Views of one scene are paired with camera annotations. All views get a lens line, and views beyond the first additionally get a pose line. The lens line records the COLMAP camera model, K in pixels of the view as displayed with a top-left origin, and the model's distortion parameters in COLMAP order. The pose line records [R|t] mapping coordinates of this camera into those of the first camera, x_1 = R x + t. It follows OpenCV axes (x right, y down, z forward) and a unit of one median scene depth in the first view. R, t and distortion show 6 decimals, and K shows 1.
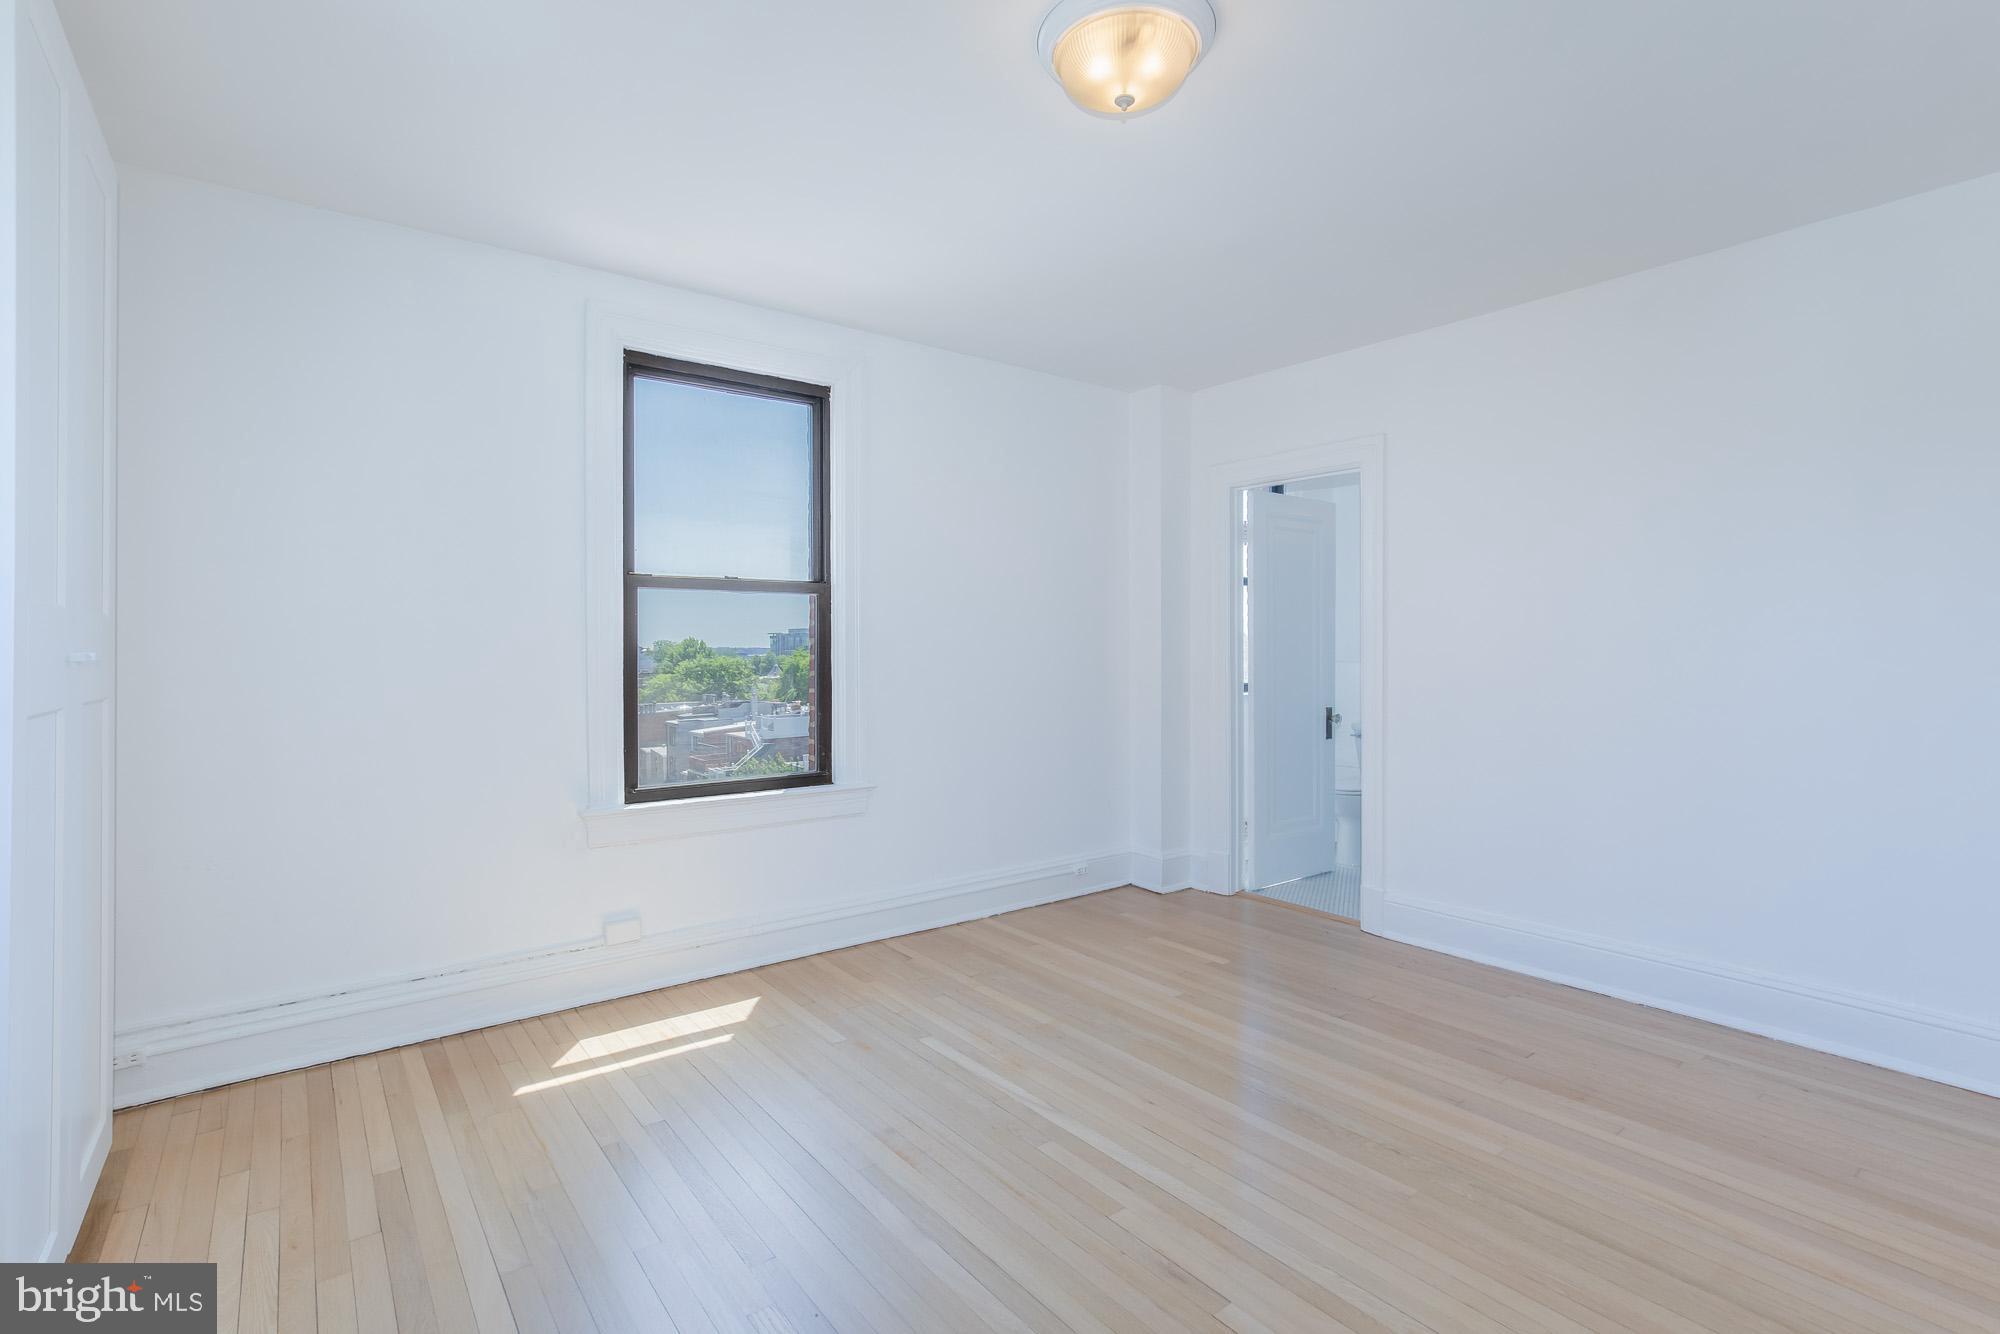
lens RADIAL K [[941.0, 0, 989.7], [0, 941.0, 655.5], [0, 0, 1]] dist [-0.001259, 0.000160]
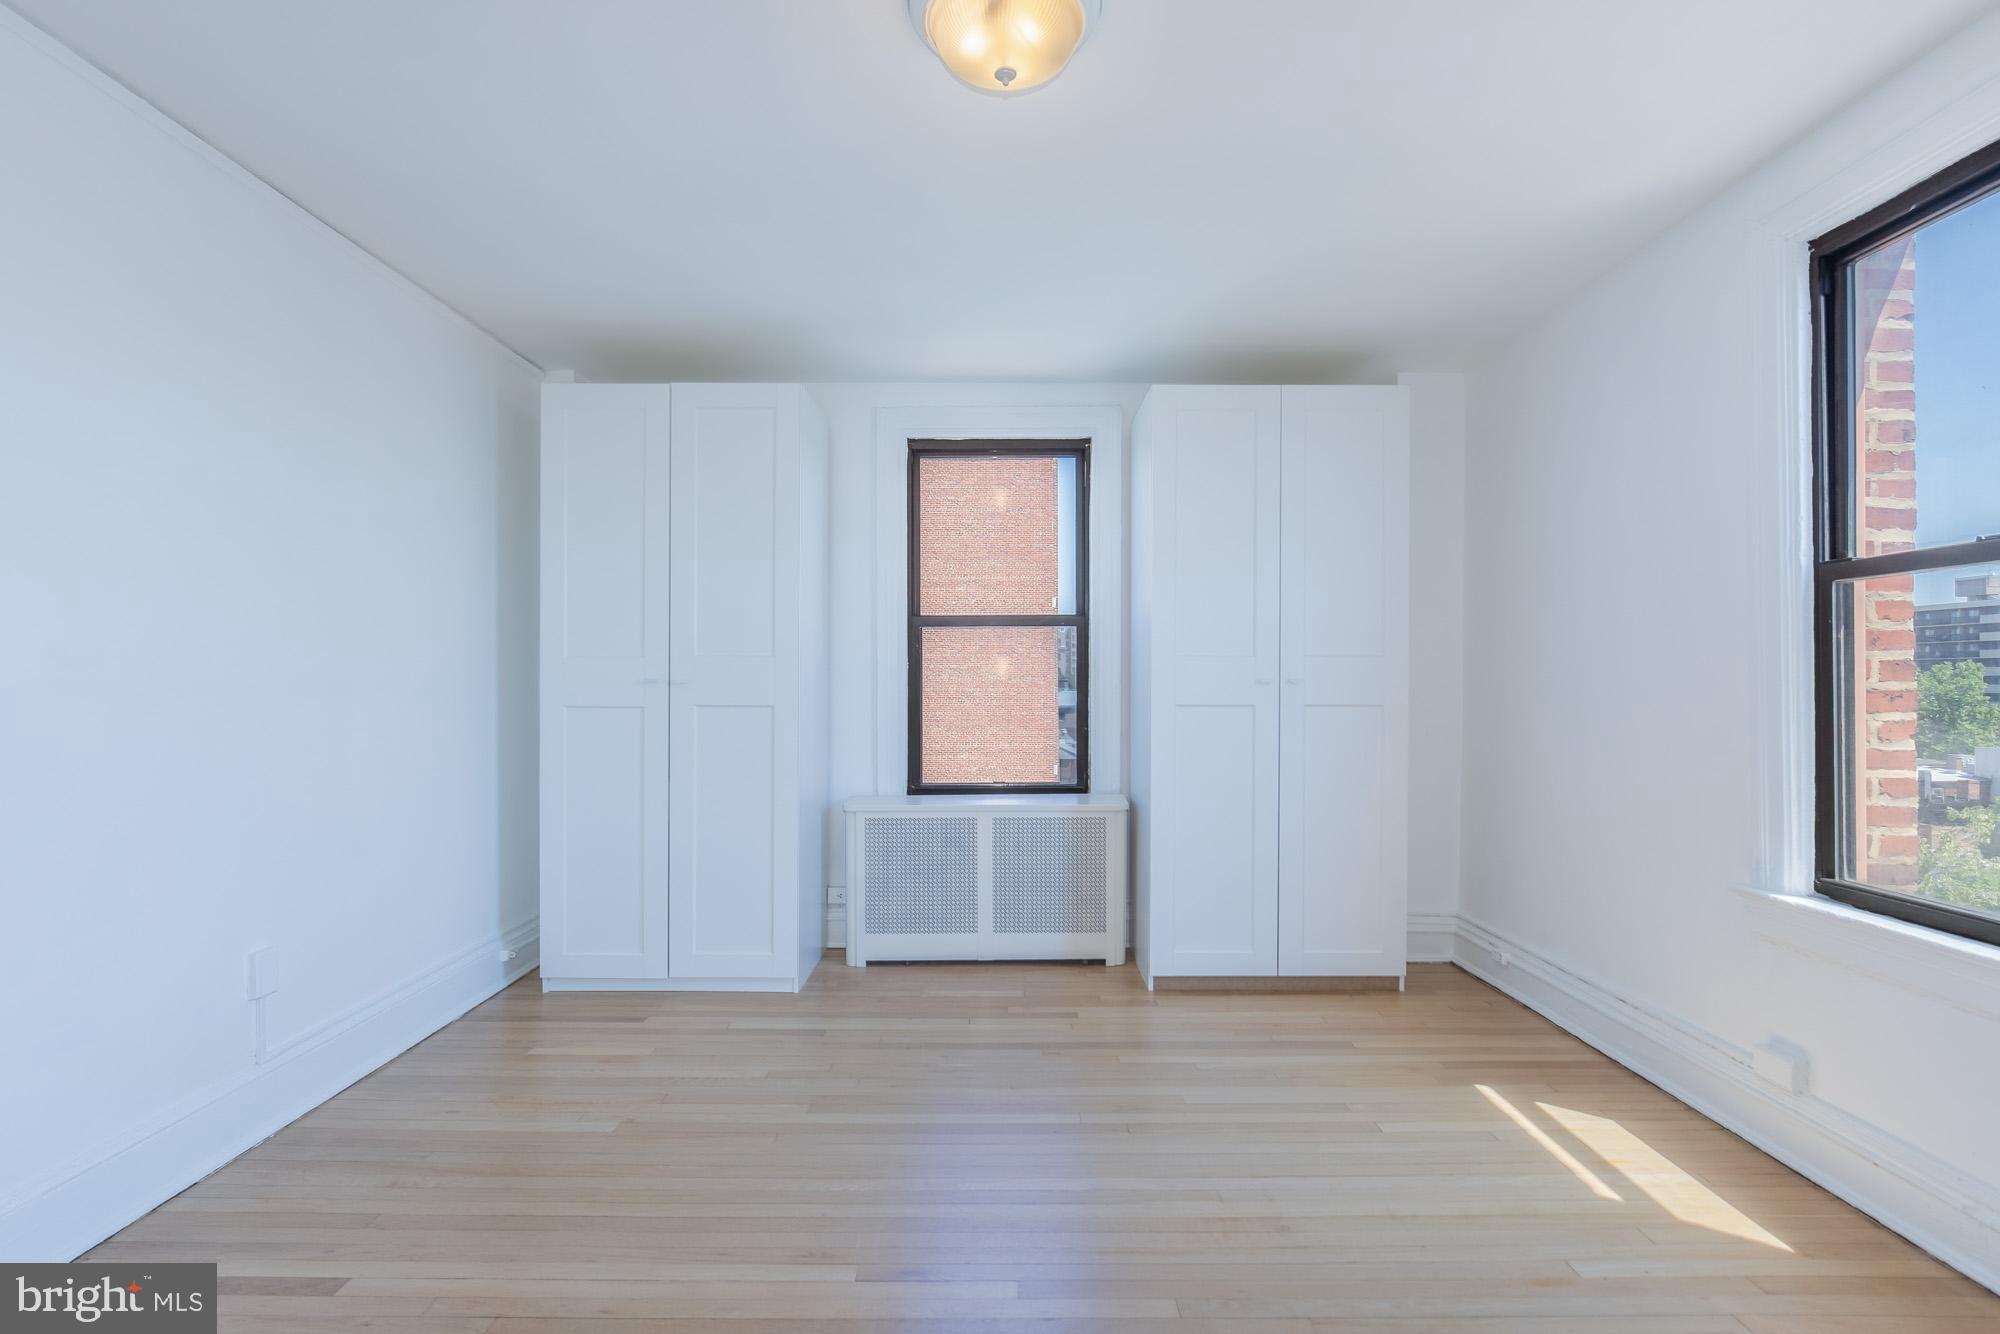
lens RADIAL K [[962.2, 0, 1032.7], [0, 962.2, 676.0], [0, 0, 1]] dist [-0.010449, 0.000261]
pose [[-0.602332, -0.001171, -0.798245, 0.523006], [0.000125, 0.999999, -0.001561, -0.003355], [0.798246, -0.001040, -0.602331, 0.953736]]
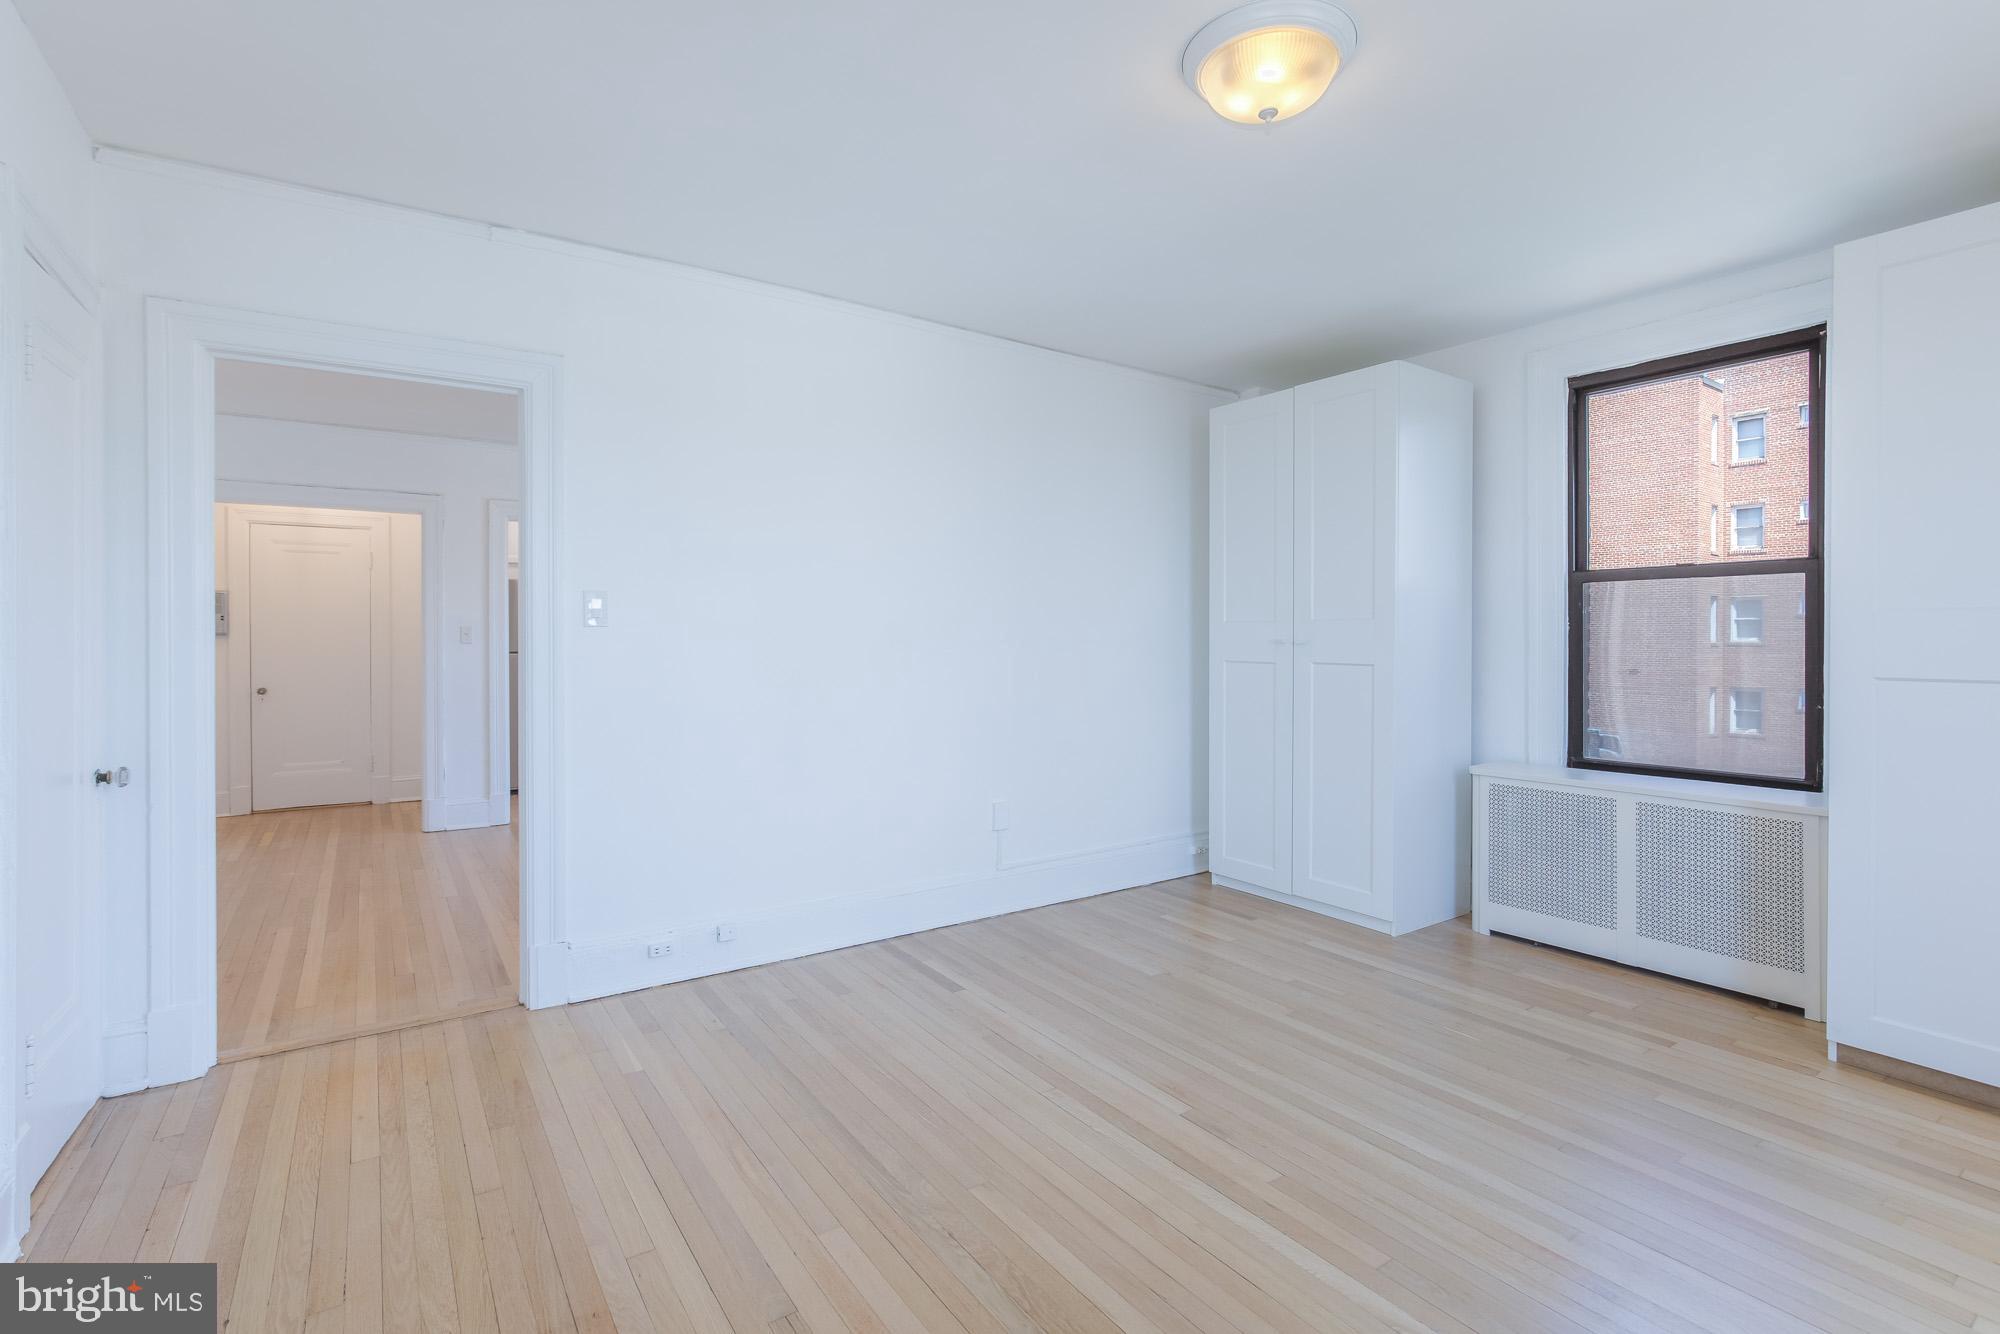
lens RADIAL K [[944.8, 0, 982.6], [0, 944.8, 634.8], [0, 0, 1]] dist [-0.001183, 0.000793]
pose [[-0.997965, 0.000168, 0.063767, 0.236797], [0.000078, 0.999999, -0.001412, -0.006750], [-0.063767, -0.001404, -0.997964, 1.247423]]
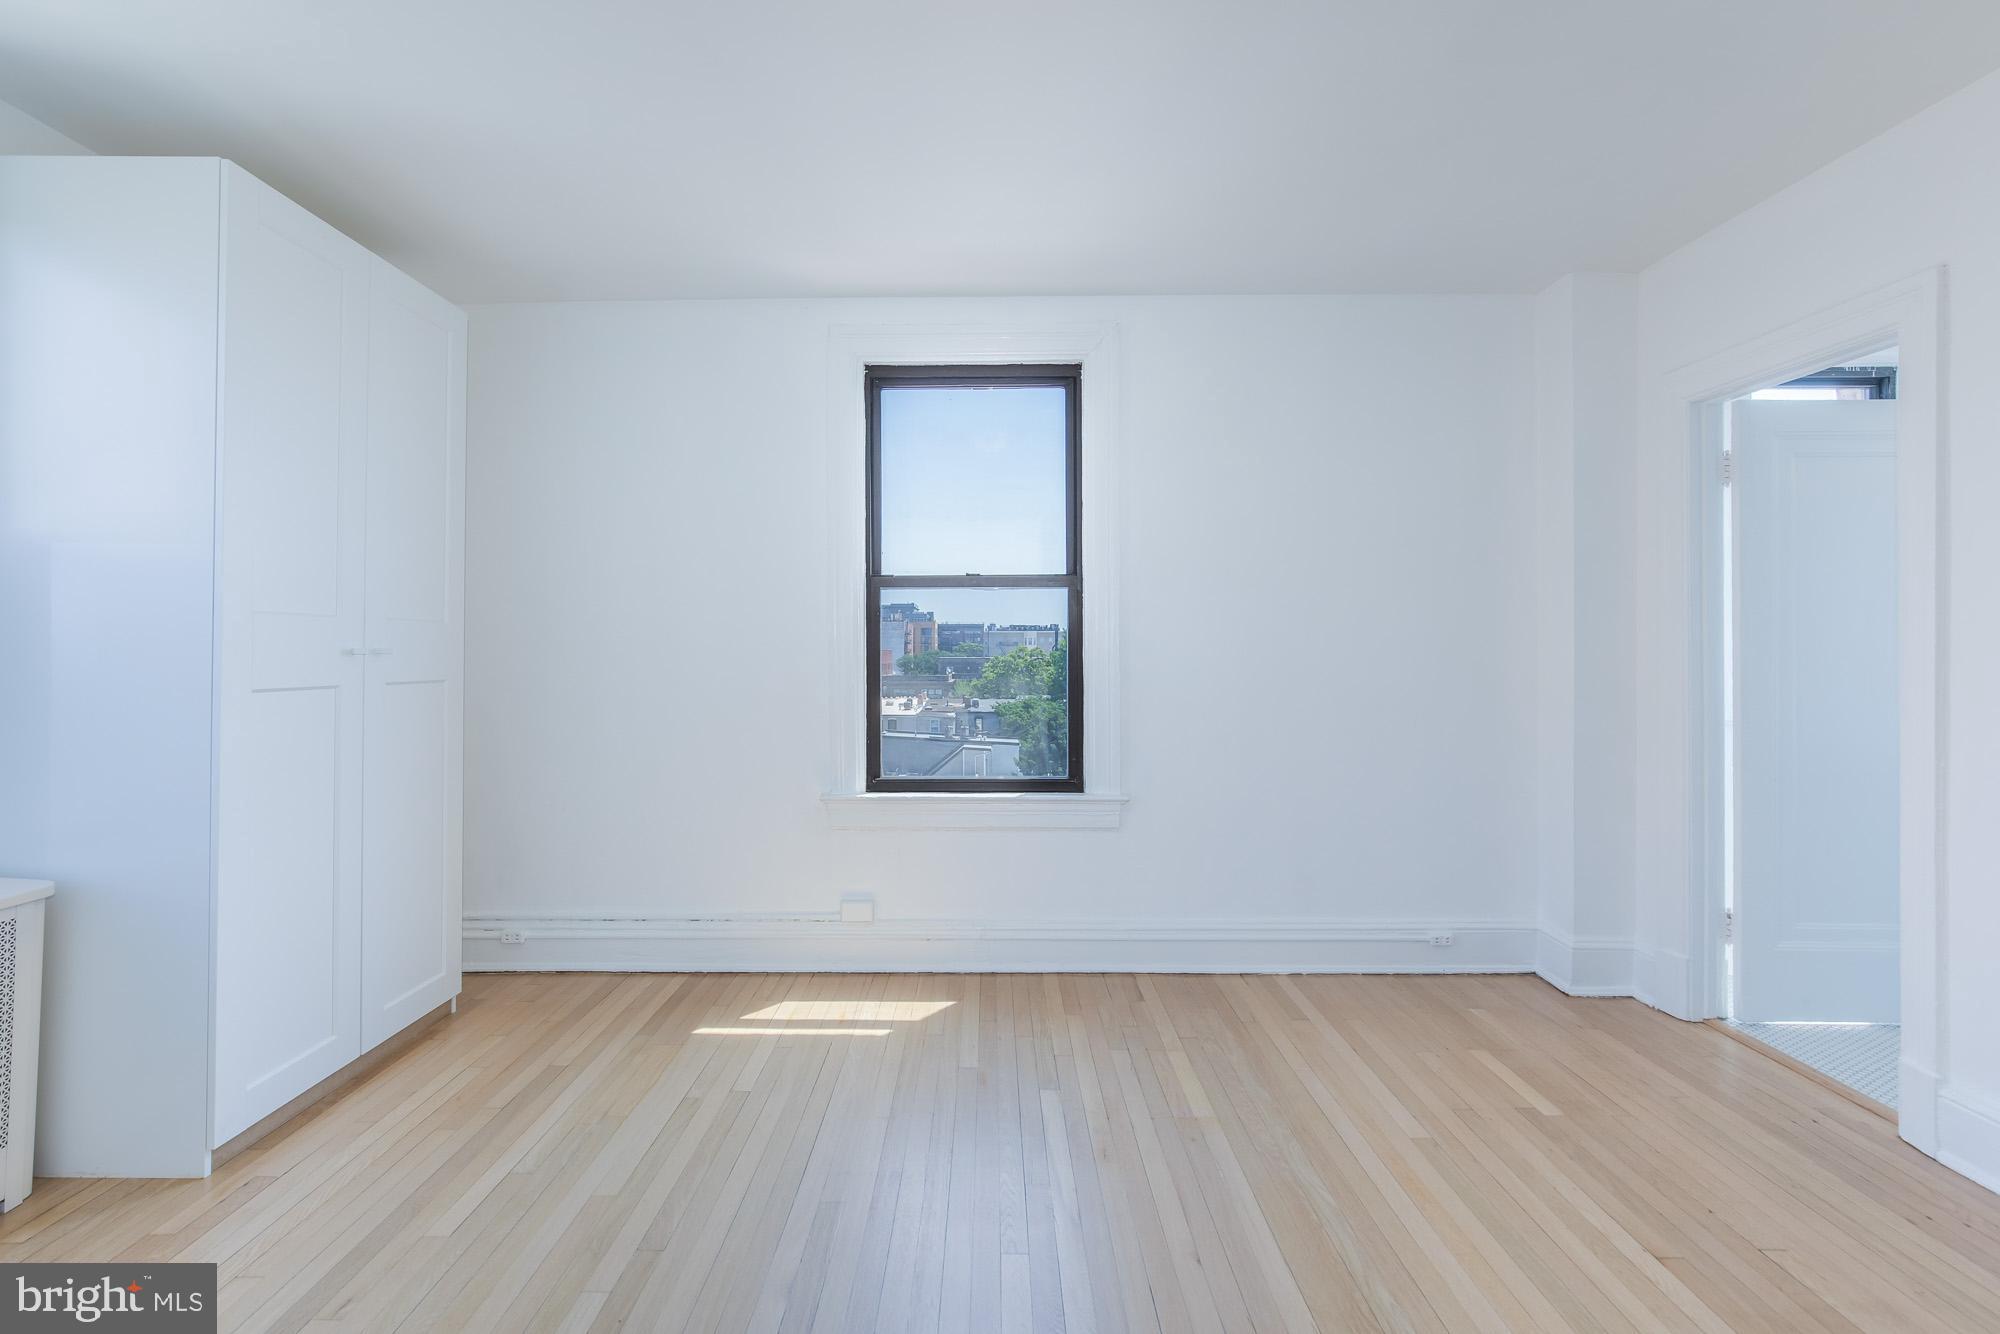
lens RADIAL K [[951.5, 0, 959.6], [0, 951.5, 645.6], [0, 0, 1]] dist [-0.001059, 0.001349]
pose [[0.782705, -0.000164, -0.622393, 0.364724], [-0.004113, 0.999977, -0.005436, -0.002289], [0.622379, 0.006815, 0.782686, 0.220182]]
